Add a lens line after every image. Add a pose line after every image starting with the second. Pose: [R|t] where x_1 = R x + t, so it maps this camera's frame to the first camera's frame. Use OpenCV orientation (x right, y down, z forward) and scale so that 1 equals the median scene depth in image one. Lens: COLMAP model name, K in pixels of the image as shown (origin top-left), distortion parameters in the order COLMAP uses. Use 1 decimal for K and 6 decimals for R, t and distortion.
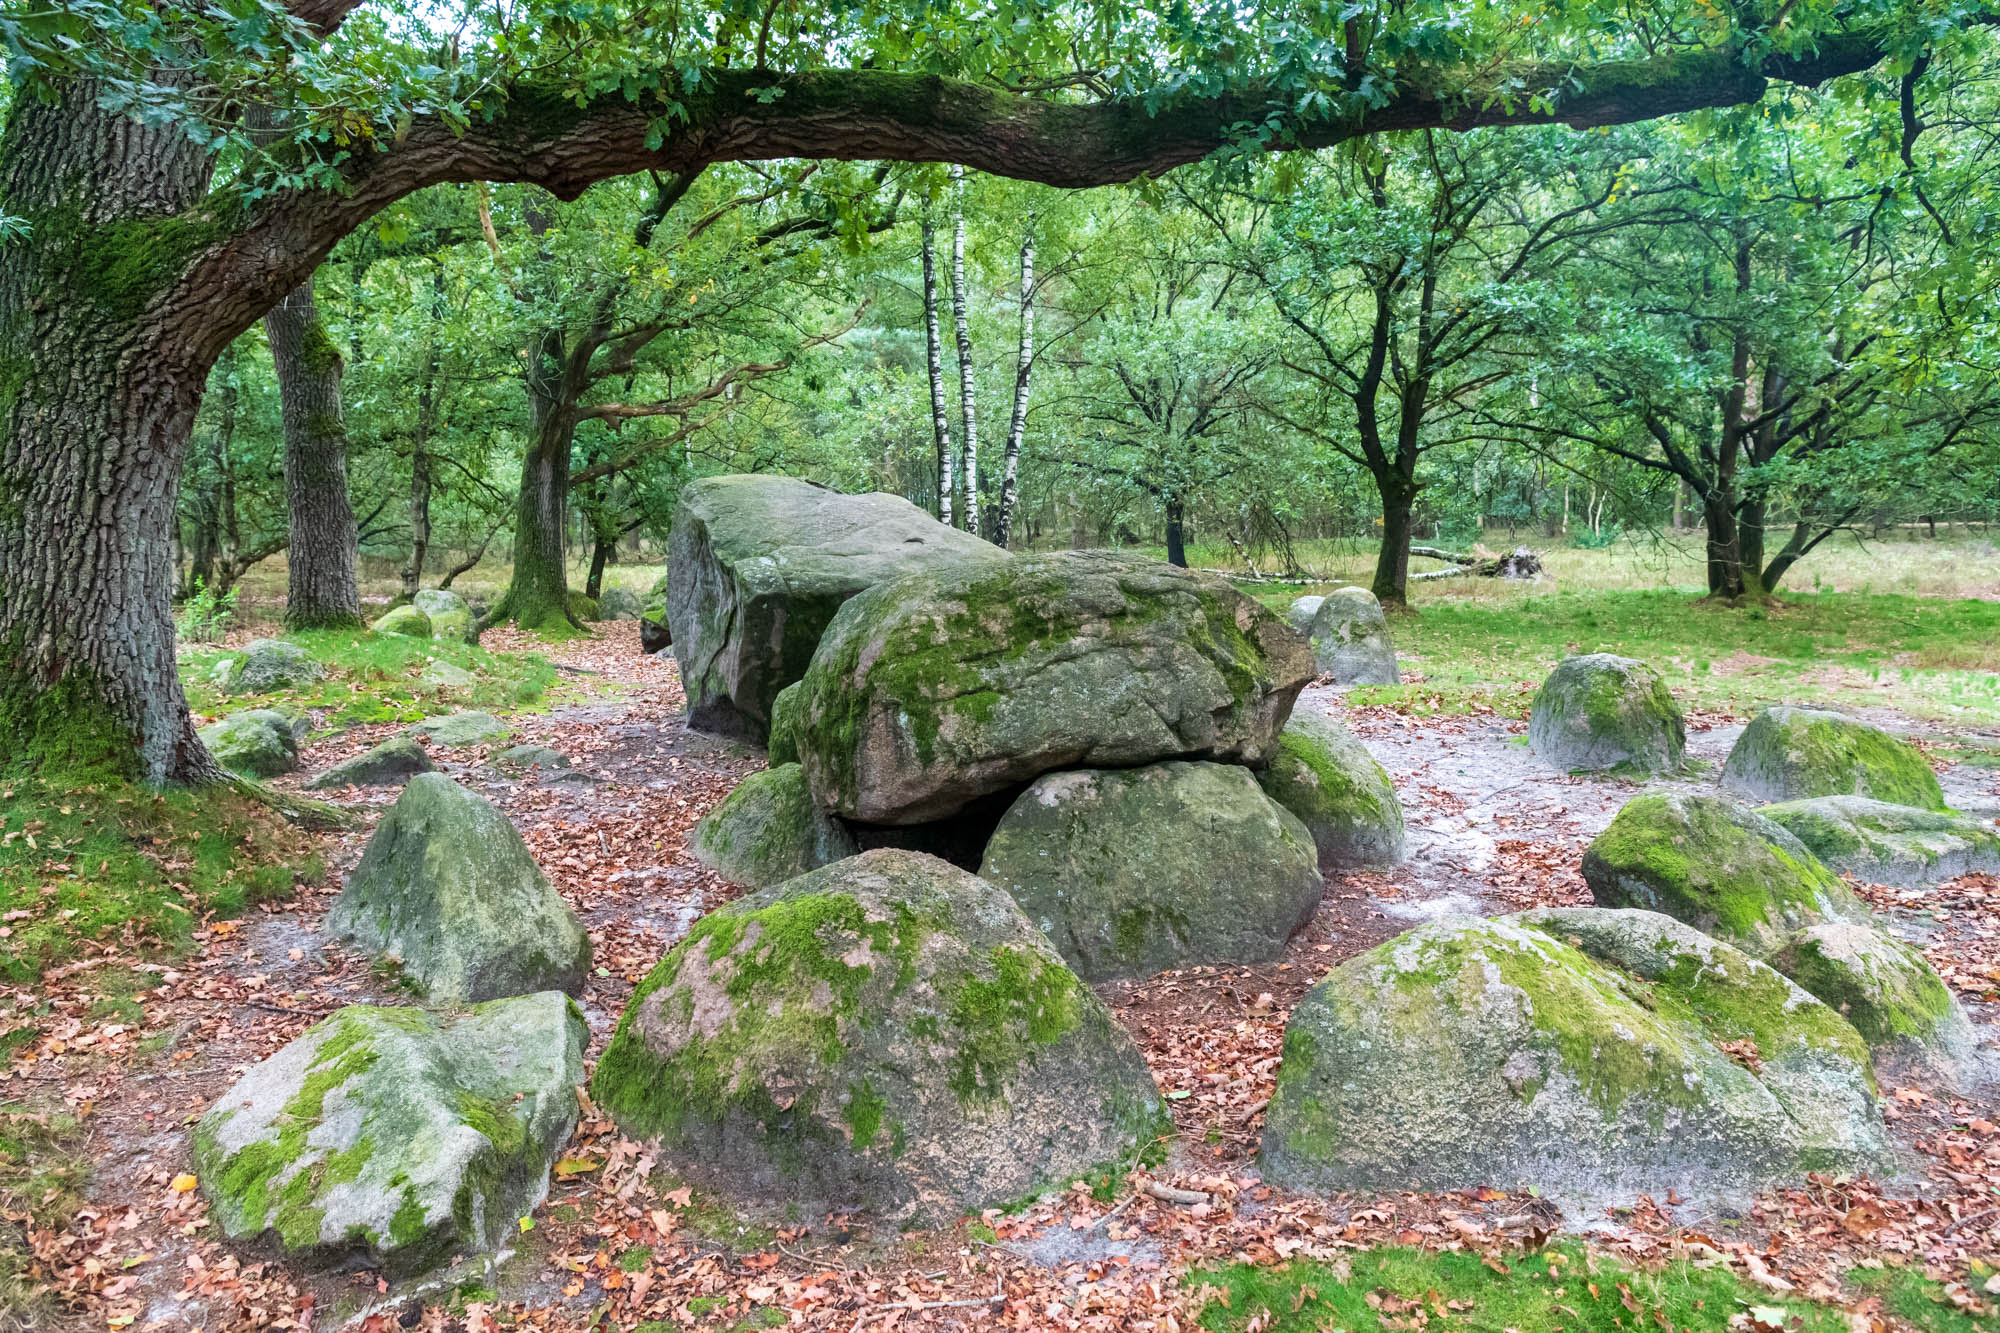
lens RADIAL K [[1375.8, 0, 1003.9], [0, 1375.8, 664.1], [0, 0, 1]] dist [0.007242, 0.003427]
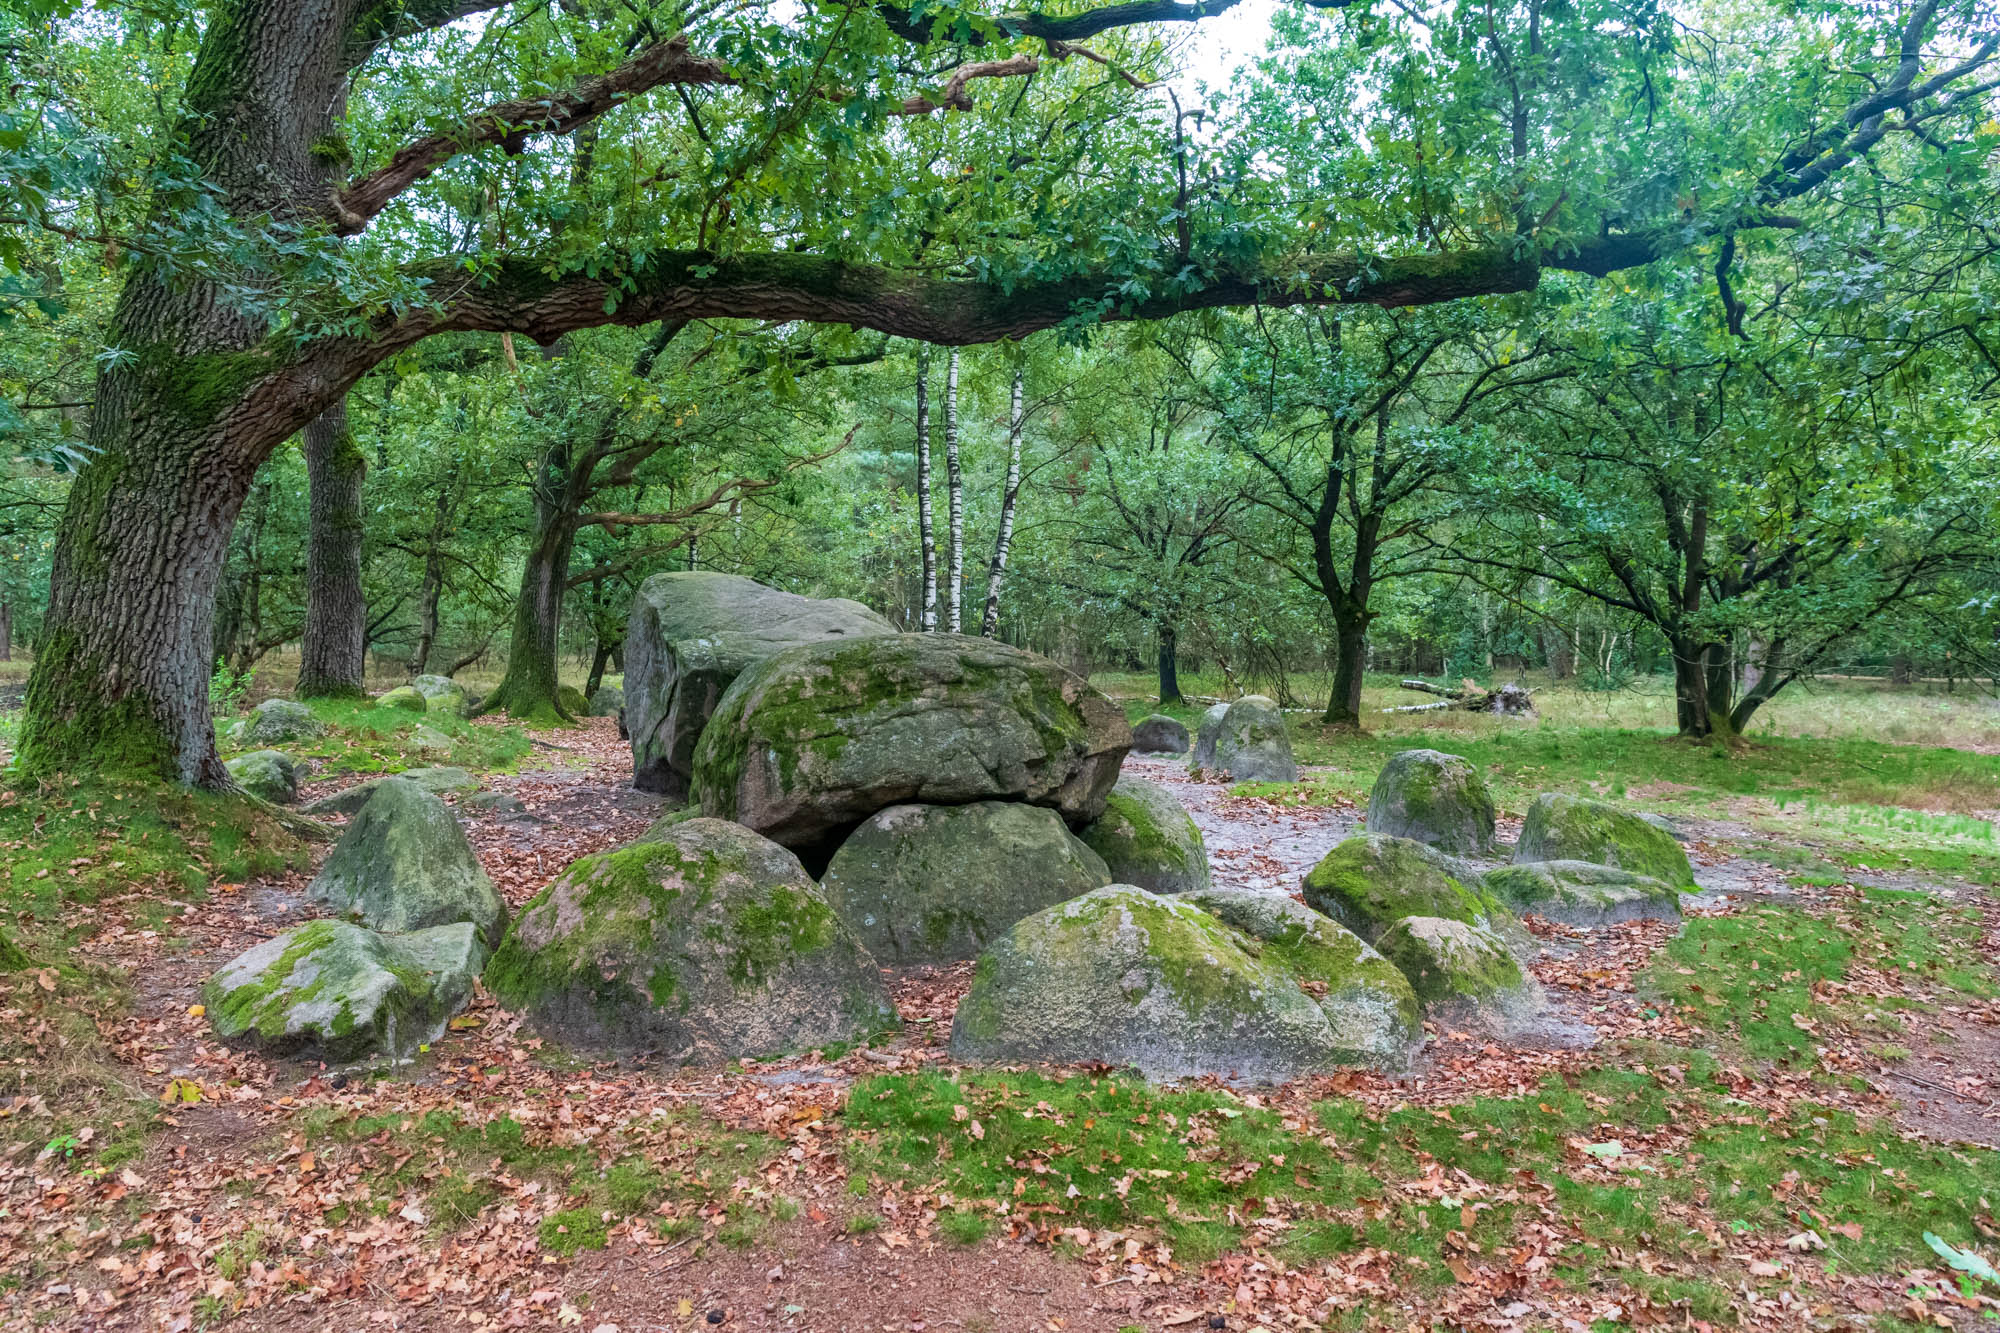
lens RADIAL K [[1375.8, 0, 956.3], [0, 1375.8, 632.7], [0, 0, 1]] dist [0.007242, 0.003427]
pose [[0.998747, 0.035065, -0.035702, 0.122256], [-0.038767, 0.993295, -0.108914, 0.053000], [0.031644, 0.110162, 0.993410, -0.231544]]
